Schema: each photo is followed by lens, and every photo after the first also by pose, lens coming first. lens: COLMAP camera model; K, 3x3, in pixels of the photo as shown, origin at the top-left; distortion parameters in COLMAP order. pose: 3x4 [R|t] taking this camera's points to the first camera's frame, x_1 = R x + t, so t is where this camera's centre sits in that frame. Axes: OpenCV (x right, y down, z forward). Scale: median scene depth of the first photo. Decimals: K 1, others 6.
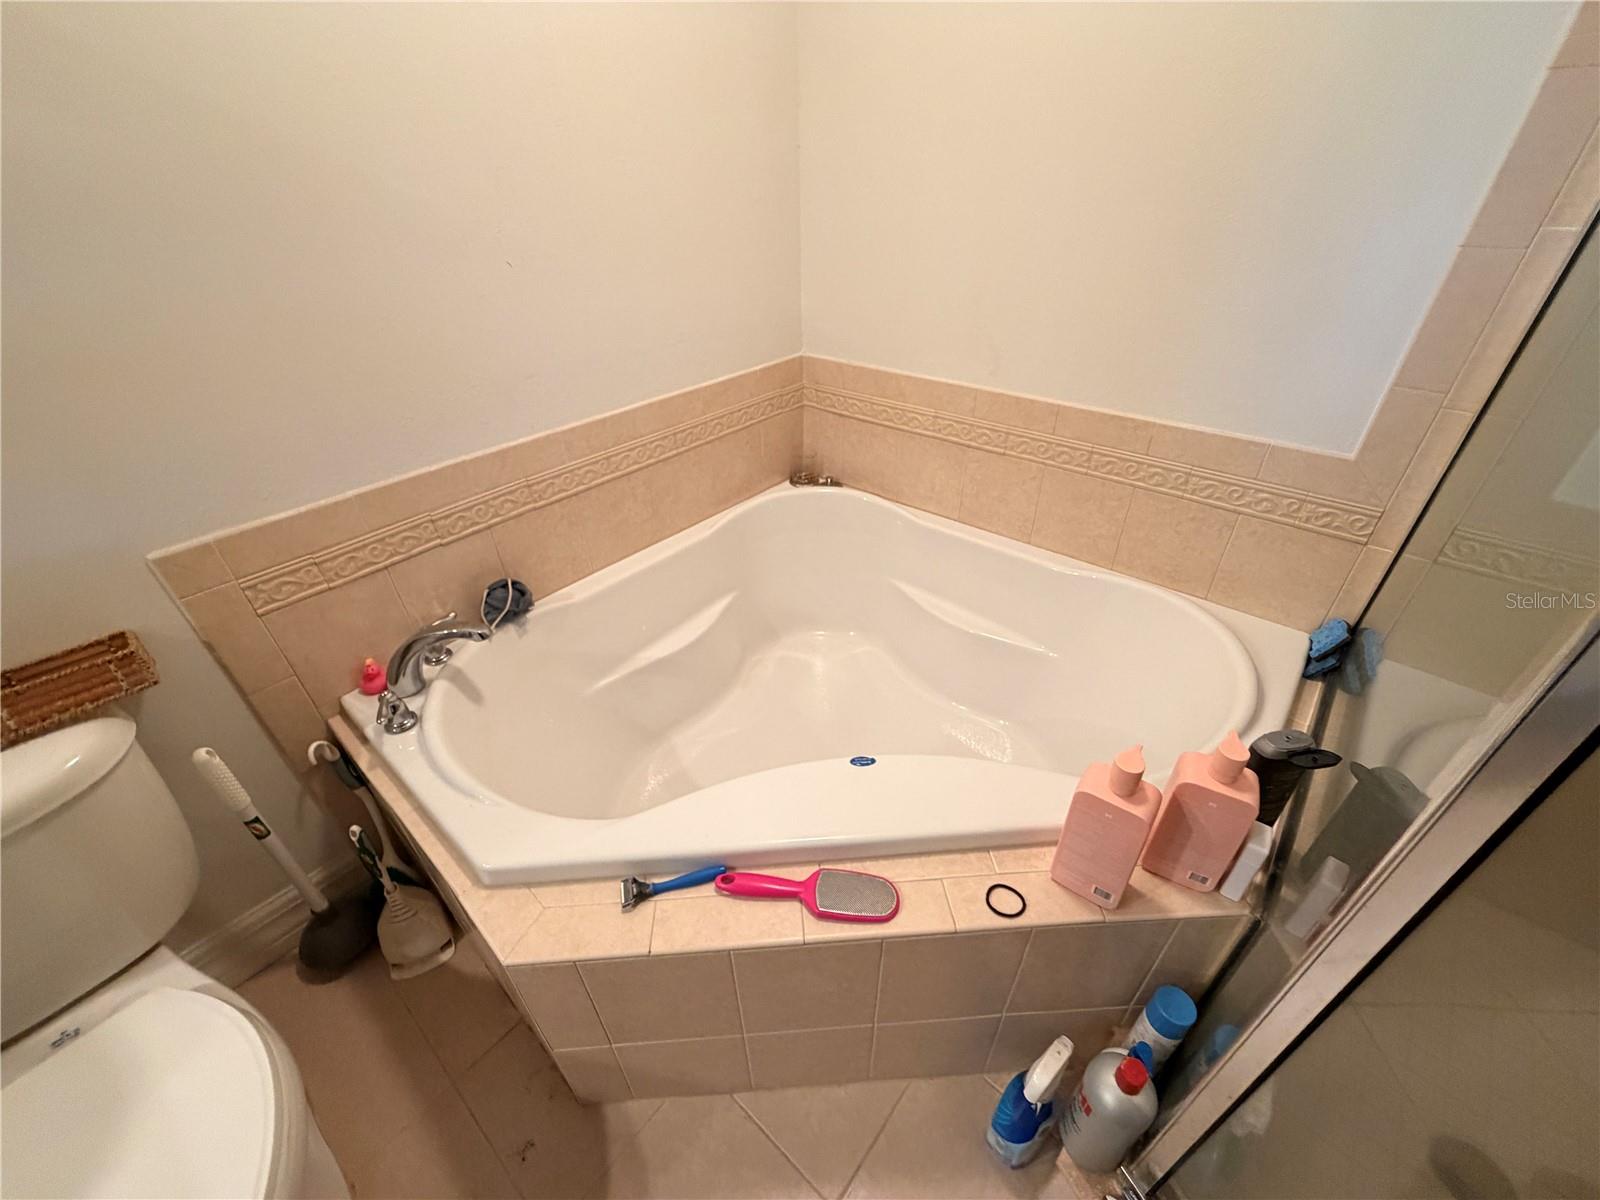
lens RADIAL K [[638.7, 0, 796.6], [0, 638.7, 601.7], [0, 0, 1]] dist [-0.000551, 0.000396]
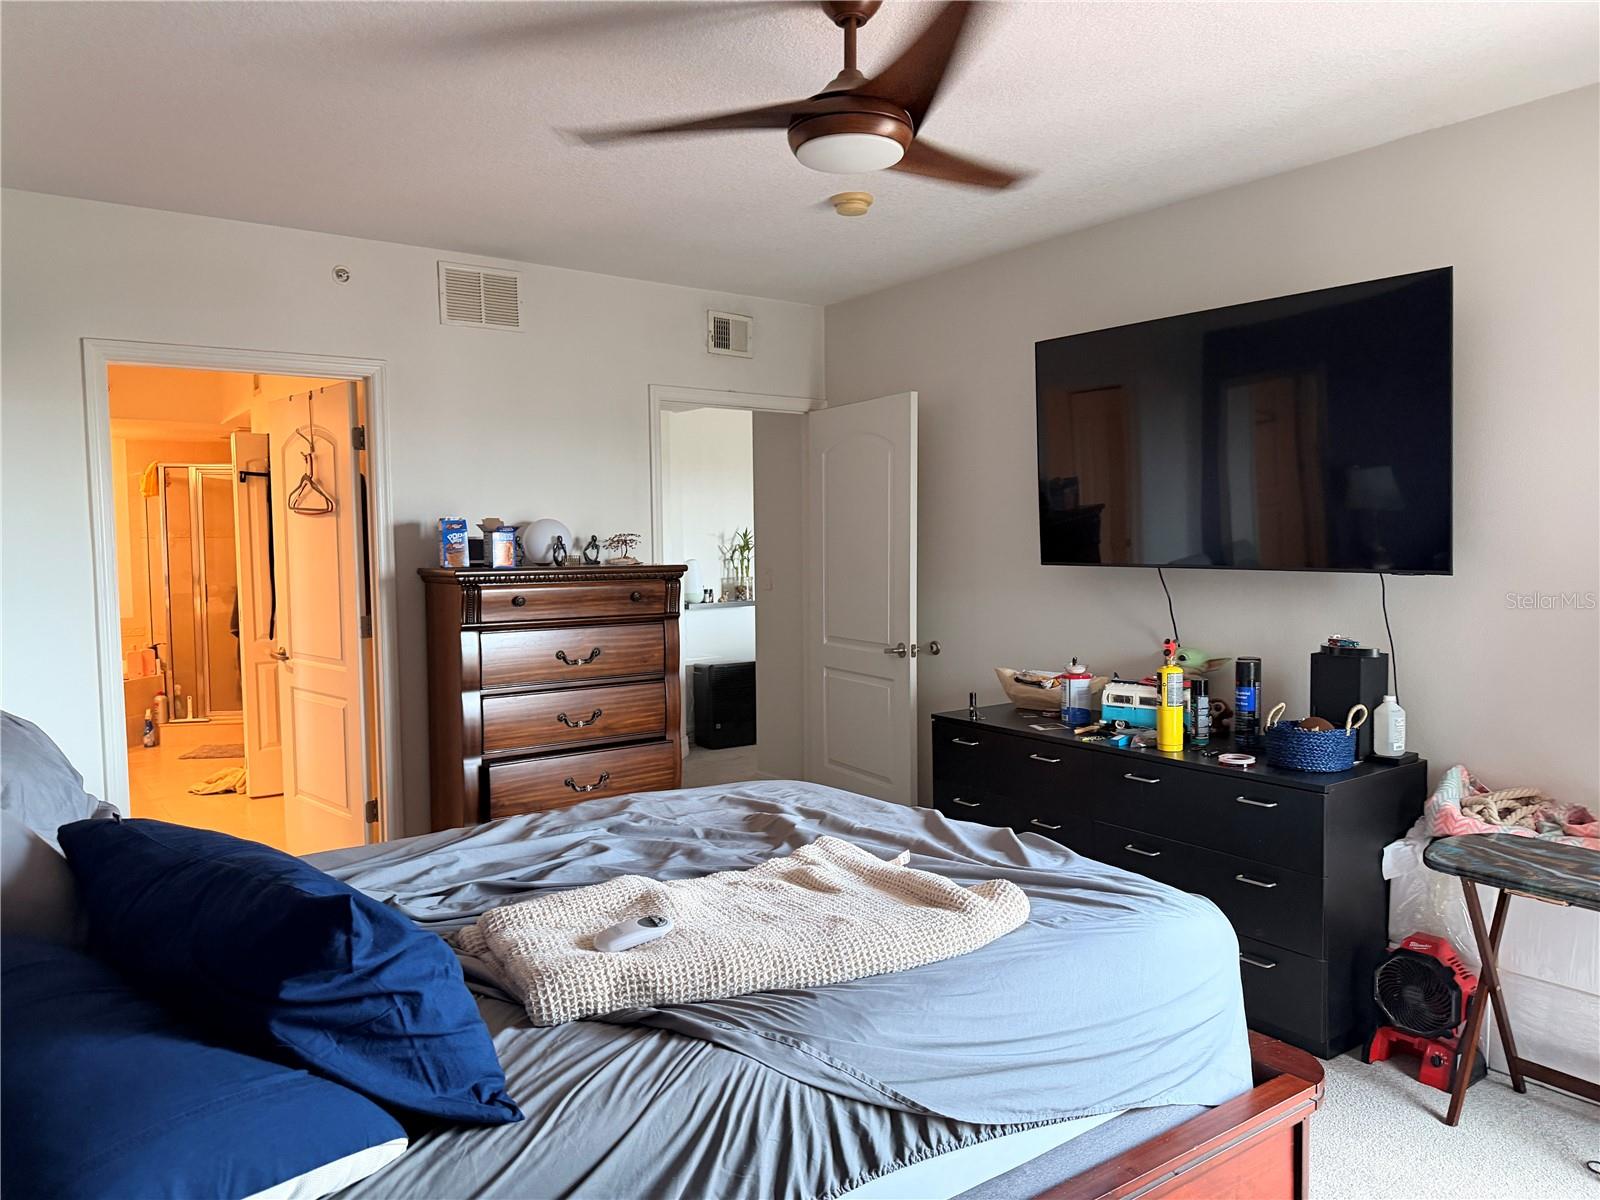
lens RADIAL K [[1116.0, 0, 798.1], [0, 1116.0, 608.9], [0, 0, 1]] dist [0.116641, -0.174835]
pose [[0.230914, -0.042812, 0.972032, -6.962739], [0.558529, 0.823864, -0.096397, 3.731806], [-0.796695, 0.565168, 0.214154, -5.332784]]
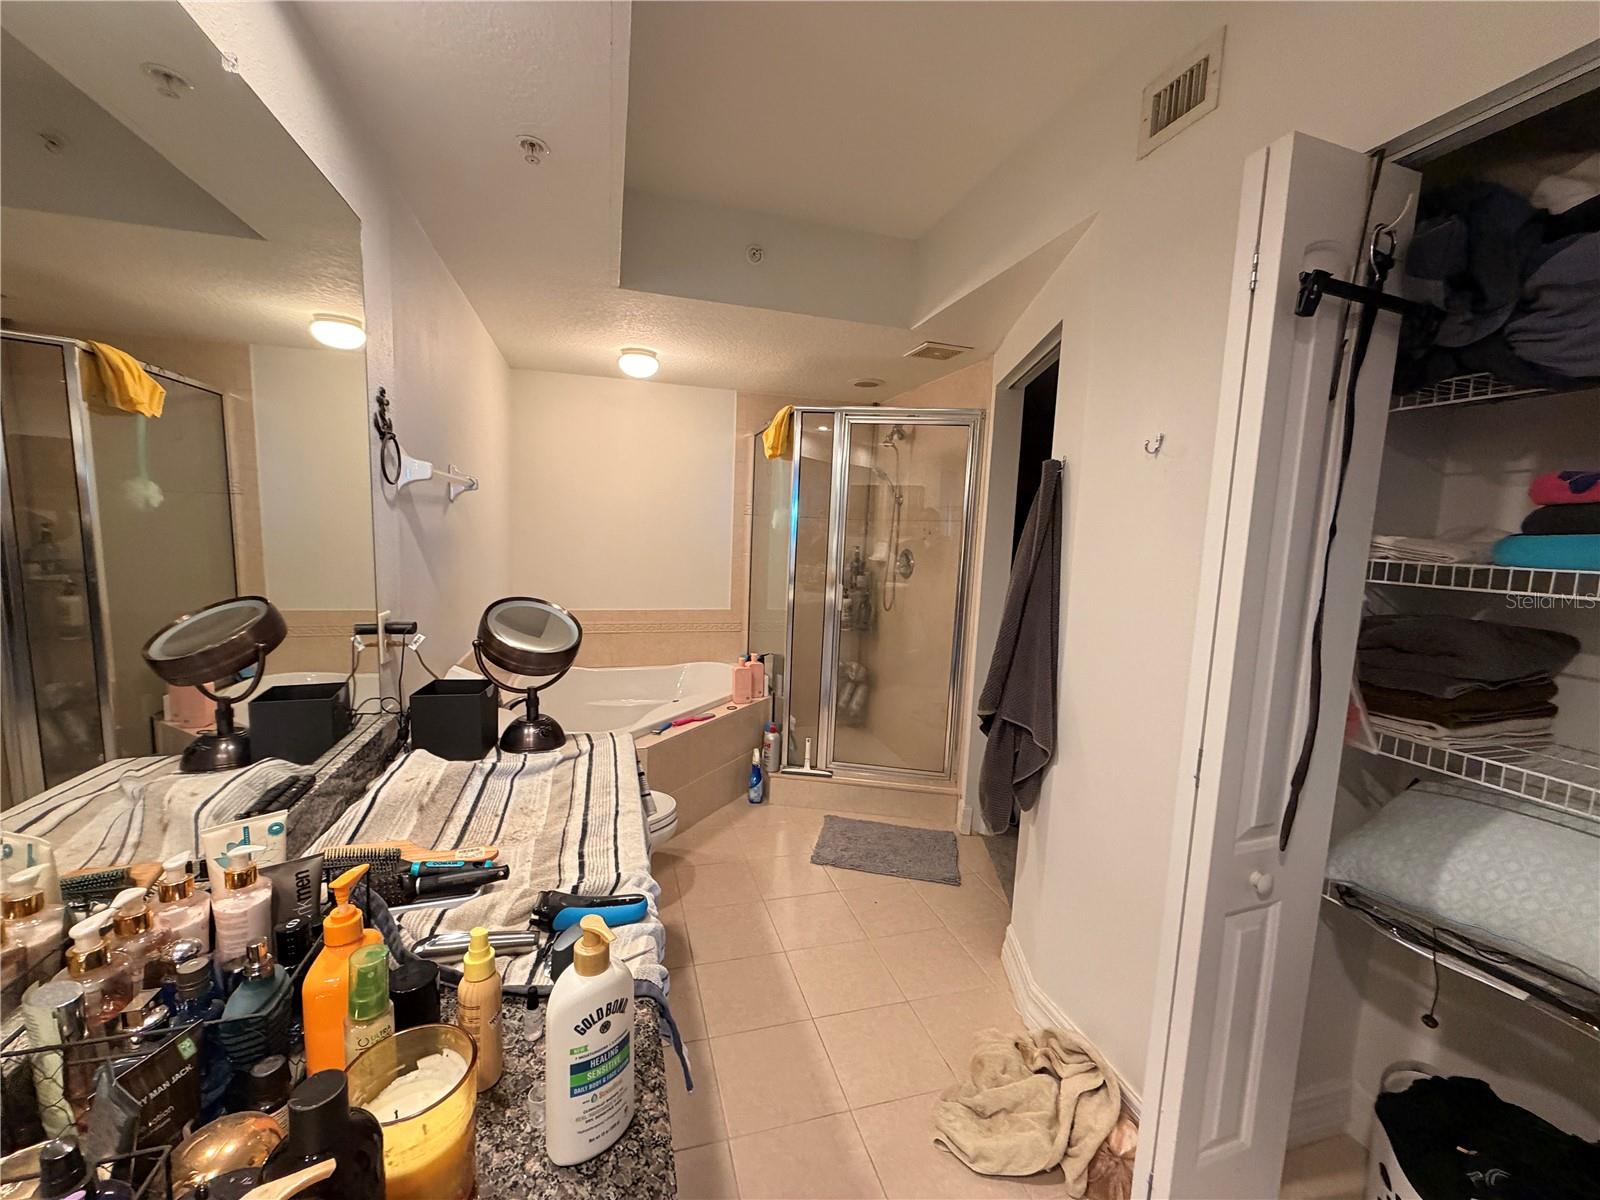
lens RADIAL K [[638.7, 0, 796.6], [0, 638.7, 601.7], [0, 0, 1]] dist [-0.000551, 0.000396]
pose [[0.536198, -0.057010, 0.842165, -2.461358], [0.438929, 0.871047, -0.220496, 0.878027], [-0.720995, 0.487880, 0.492076, -1.341982]]
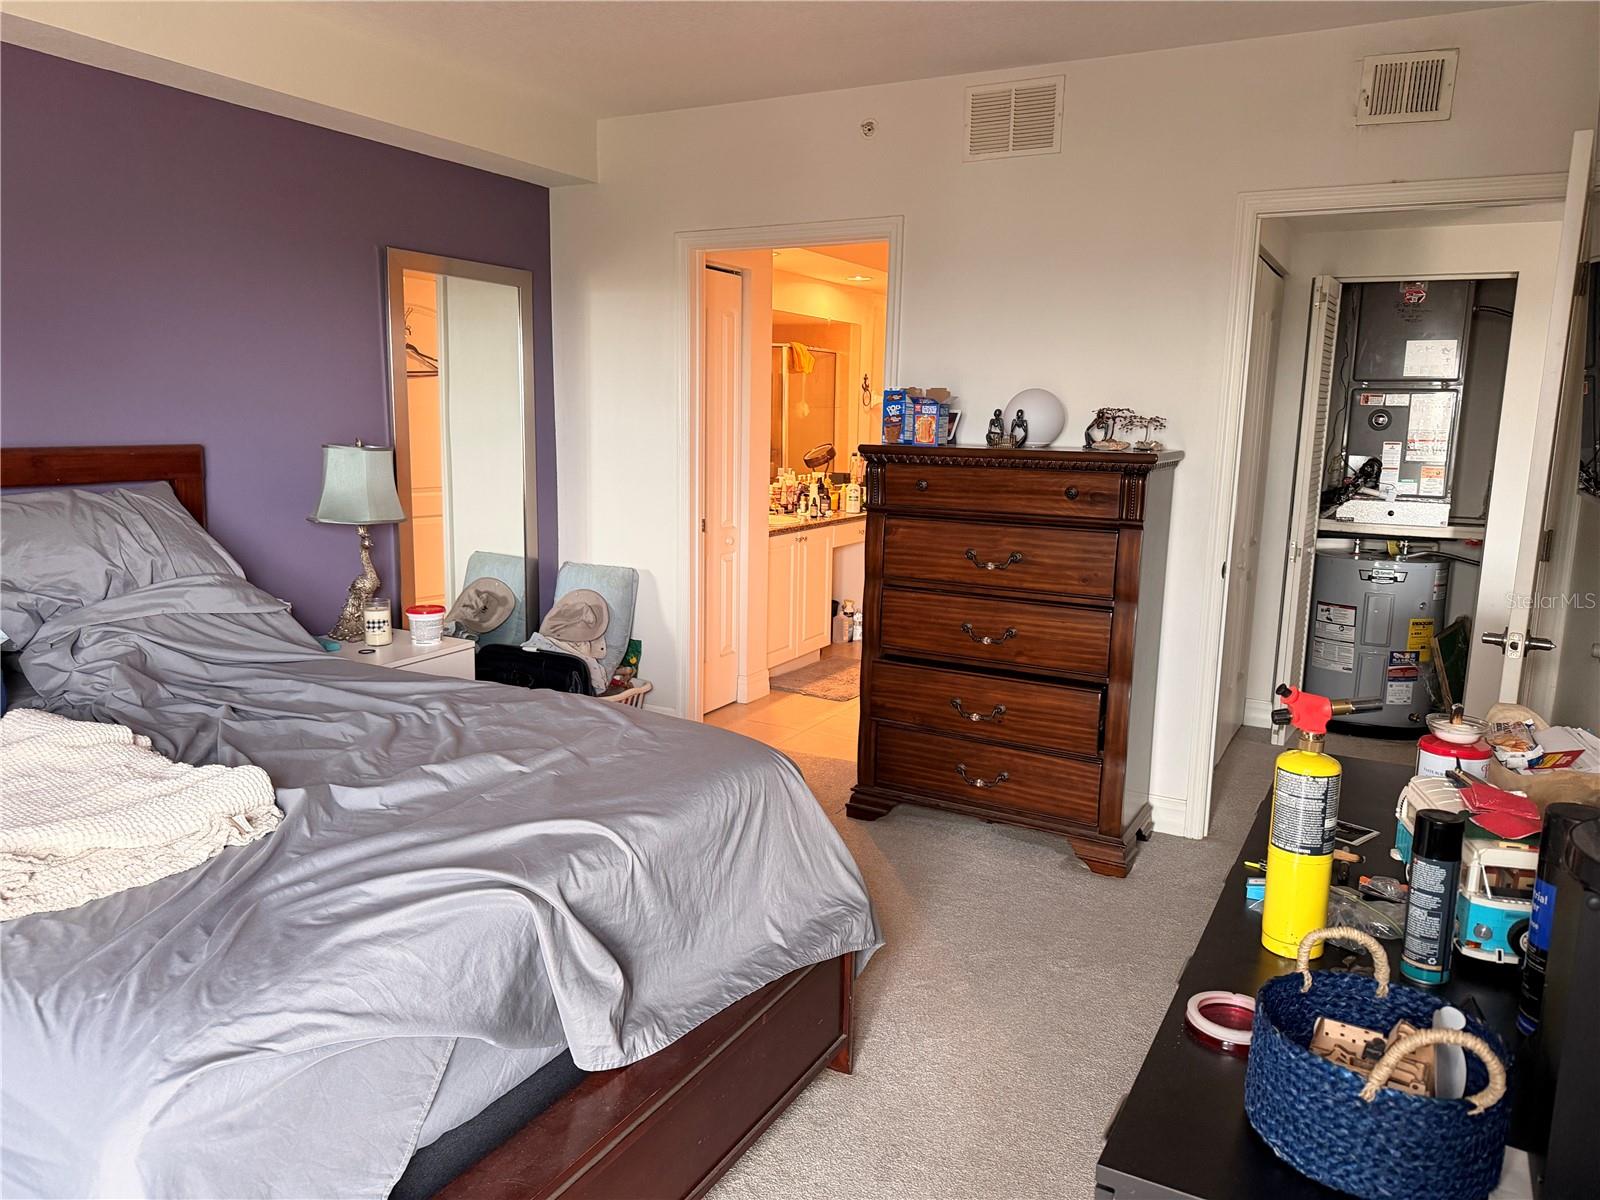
lens RADIAL K [[1116.0, 0, 798.1], [0, 1116.0, 608.9], [0, 0, 1]] dist [0.116641, -0.174835]
pose [[0.974101, 0.001409, 0.226108, -4.057358], [0.093026, 0.908932, -0.406433, 4.626510], [-0.206090, 0.416941, 0.885261, -6.744389]]
